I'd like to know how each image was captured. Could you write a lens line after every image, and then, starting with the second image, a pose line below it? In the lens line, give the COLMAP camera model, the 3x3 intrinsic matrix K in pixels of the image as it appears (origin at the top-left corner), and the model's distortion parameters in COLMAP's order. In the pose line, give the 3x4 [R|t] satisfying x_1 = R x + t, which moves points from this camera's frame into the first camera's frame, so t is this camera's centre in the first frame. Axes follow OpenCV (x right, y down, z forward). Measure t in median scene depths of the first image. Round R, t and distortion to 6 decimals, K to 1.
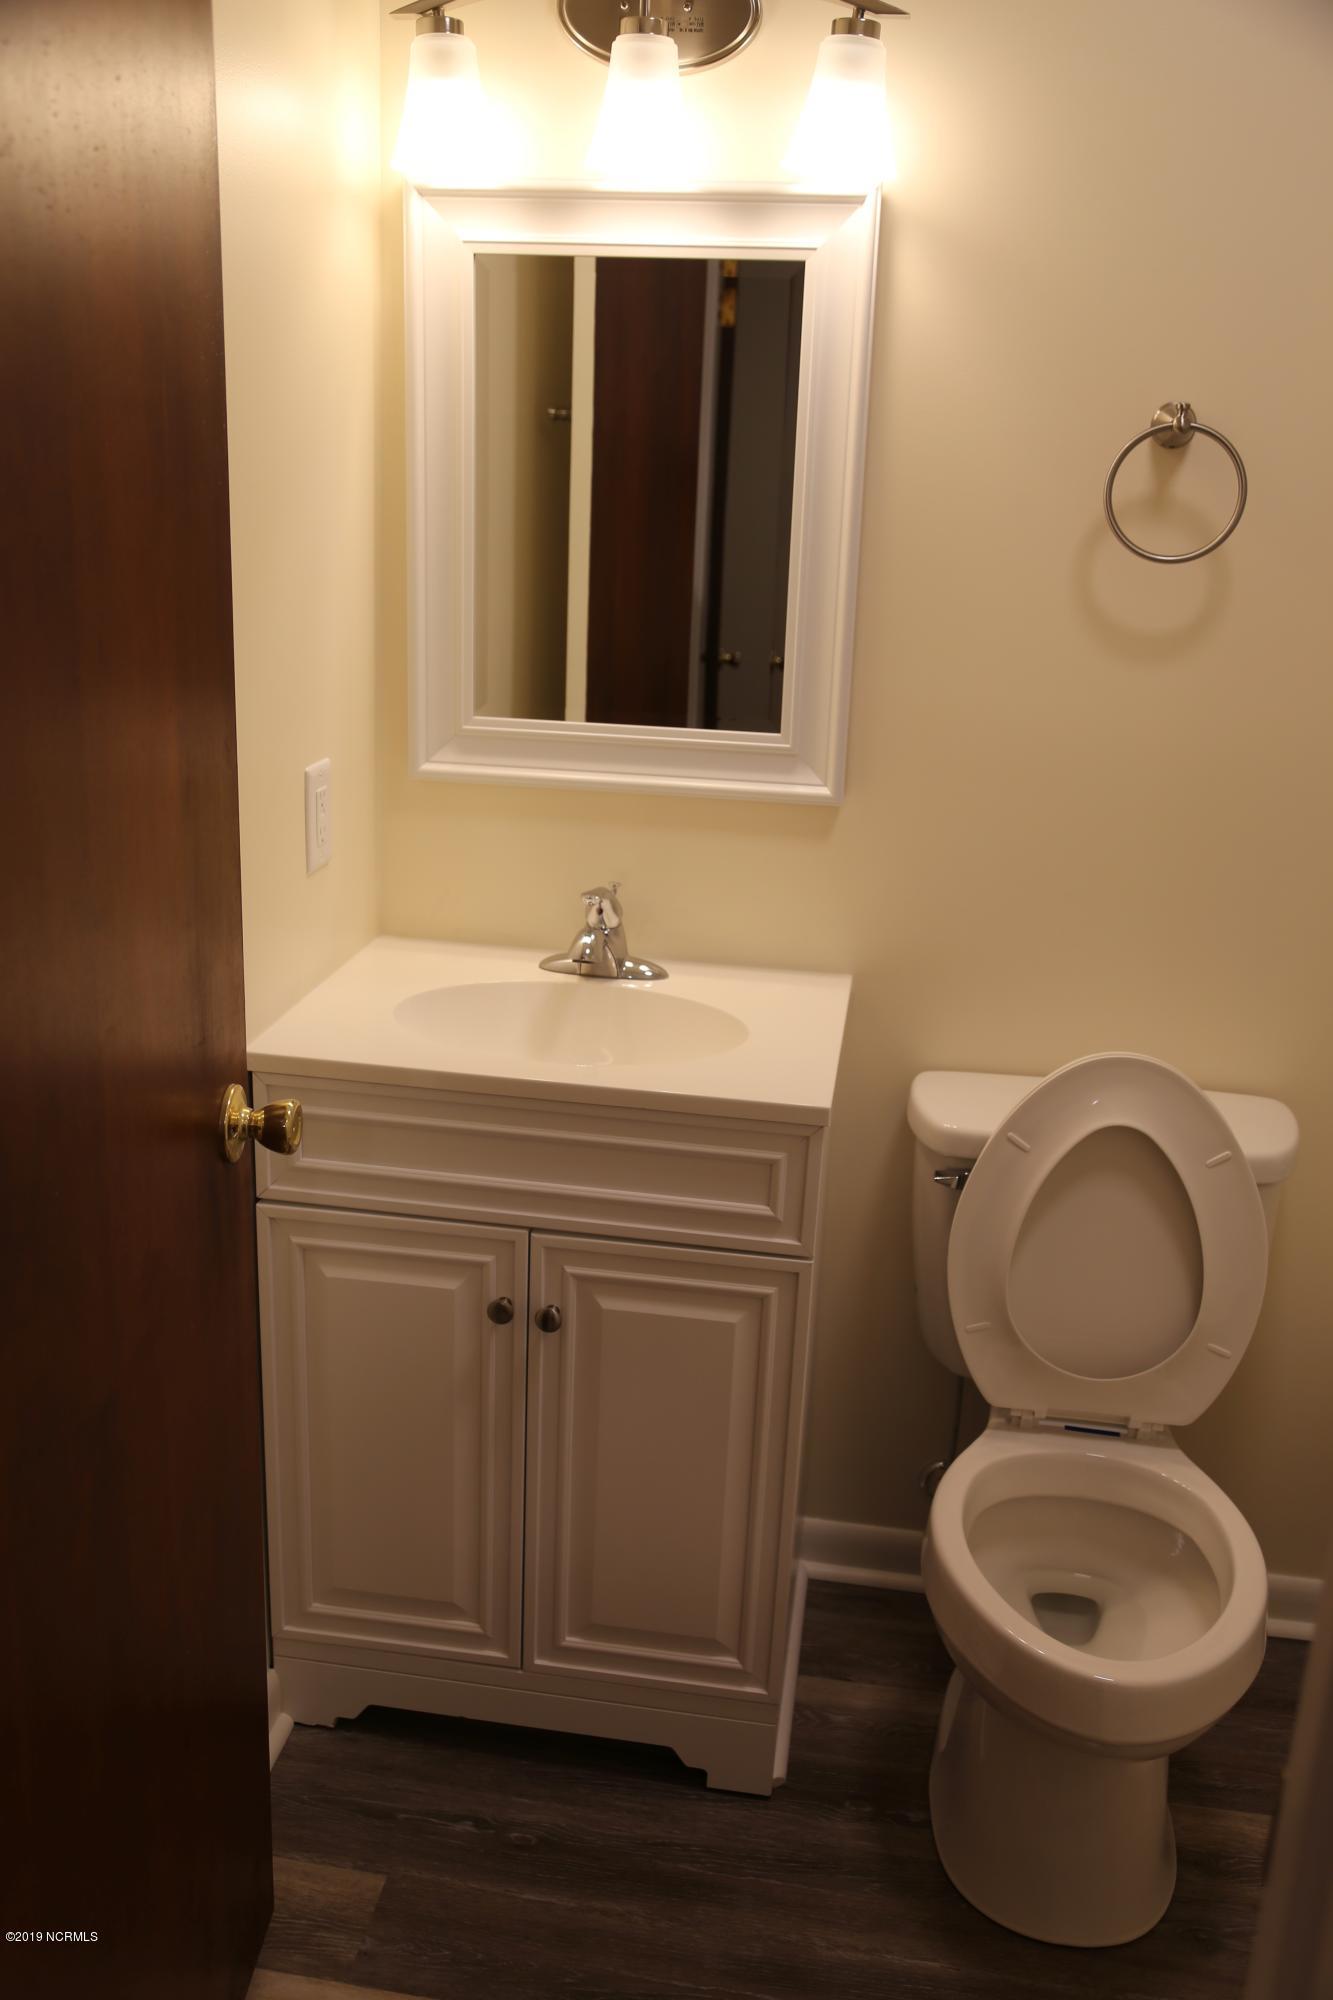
lens RADIAL K [[1744.8, 0, 675.4], [0, 1744.8, 1028.3], [0, 0, 1]] dist [-0.046748, 0.085159]
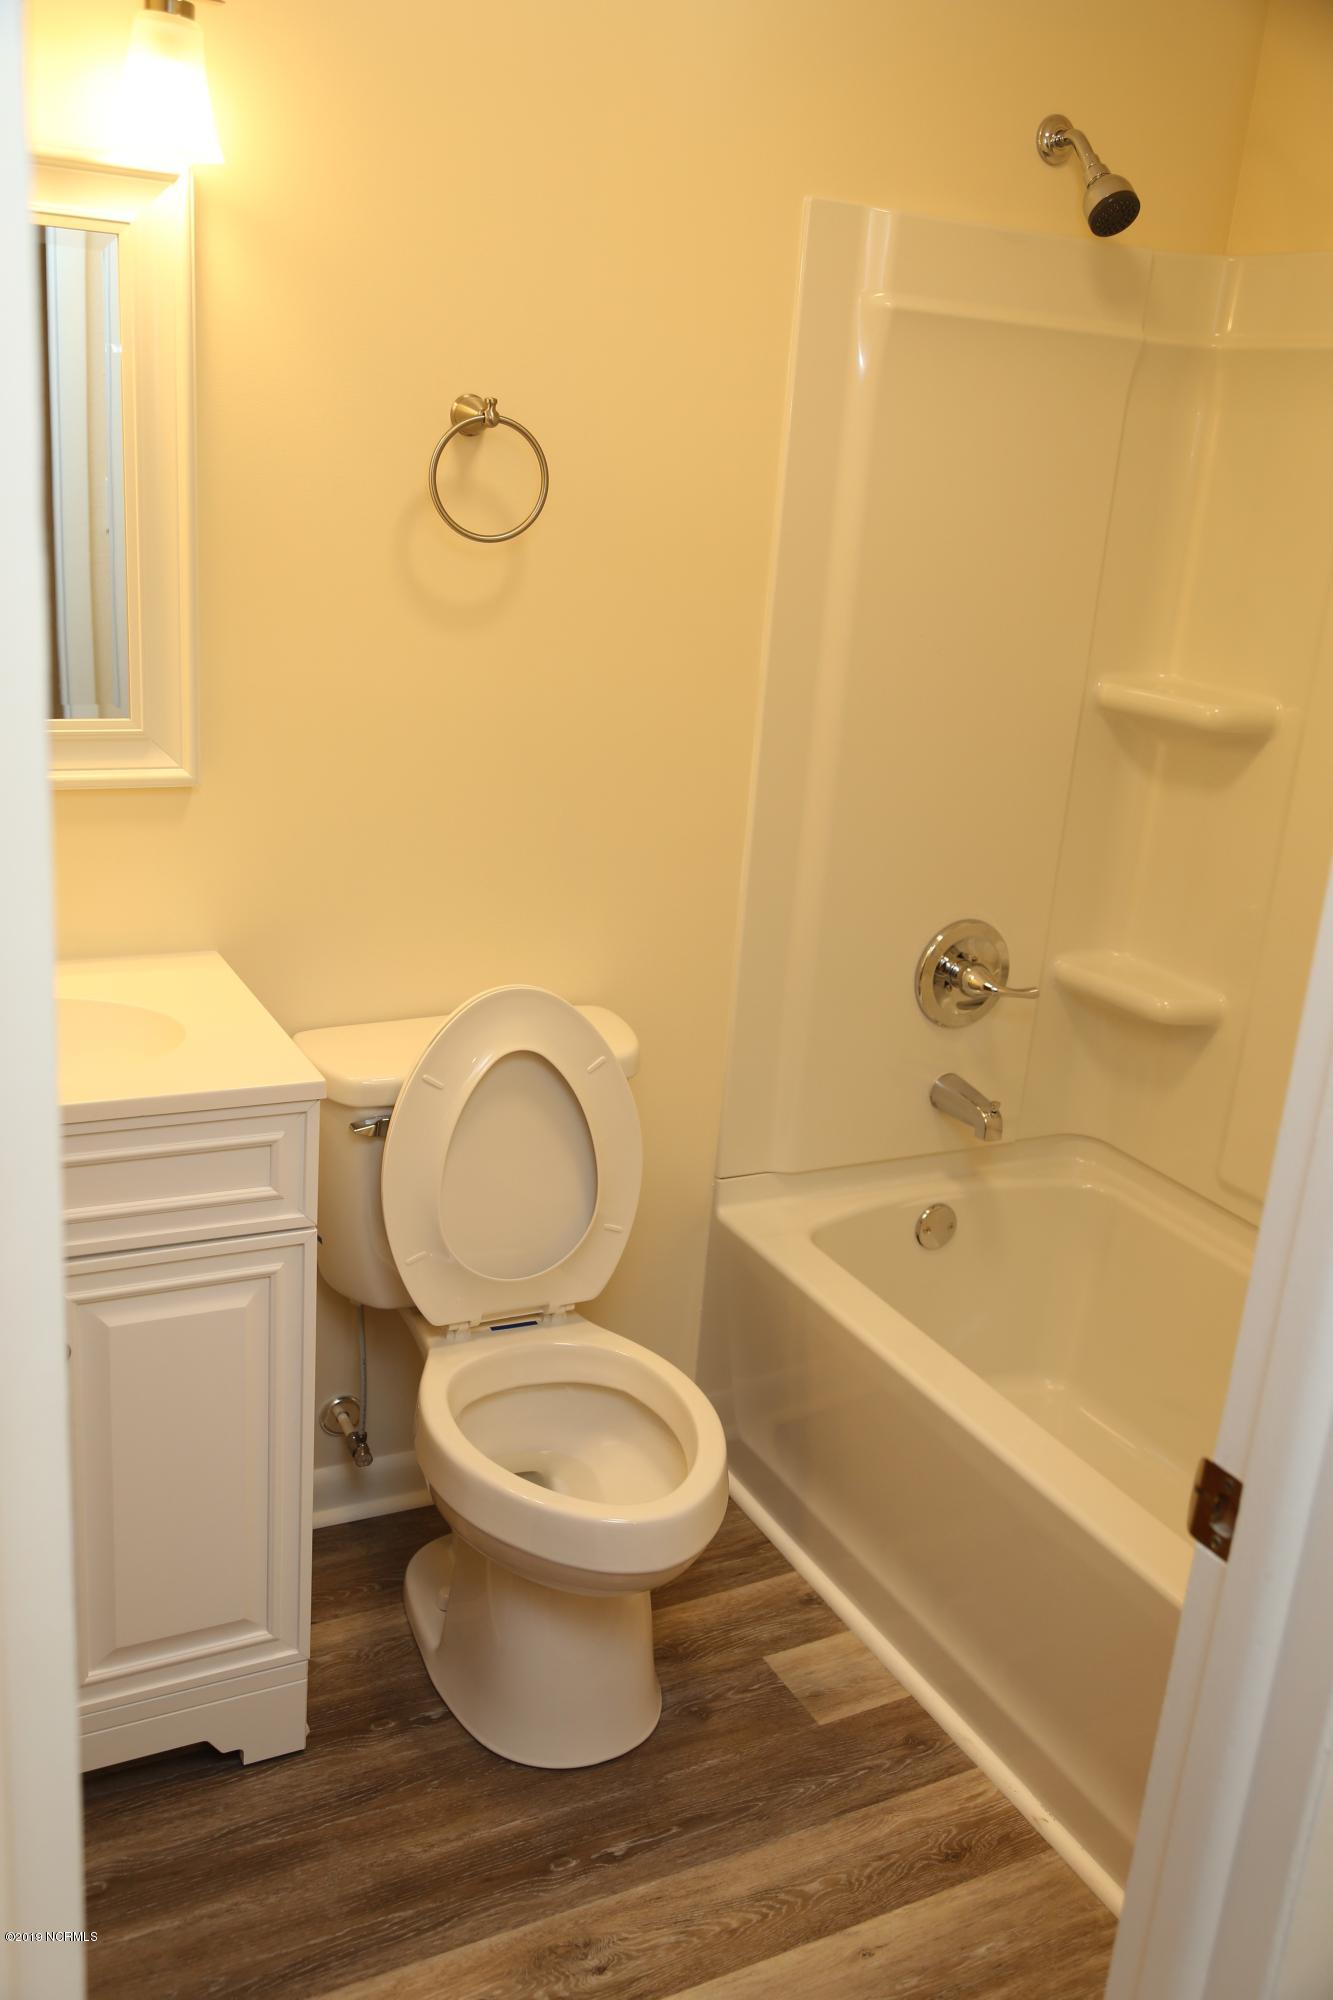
lens RADIAL K [[1744.8, 0, 683.1], [0, 1744.8, 1021.7], [0, 0, 1]] dist [-0.046748, 0.085159]
pose [[0.812762, -0.162903, 0.559357, -0.277739], [0.139582, 0.986597, 0.084512, -0.041465], [-0.565627, 0.009388, 0.824607, 0.017584]]
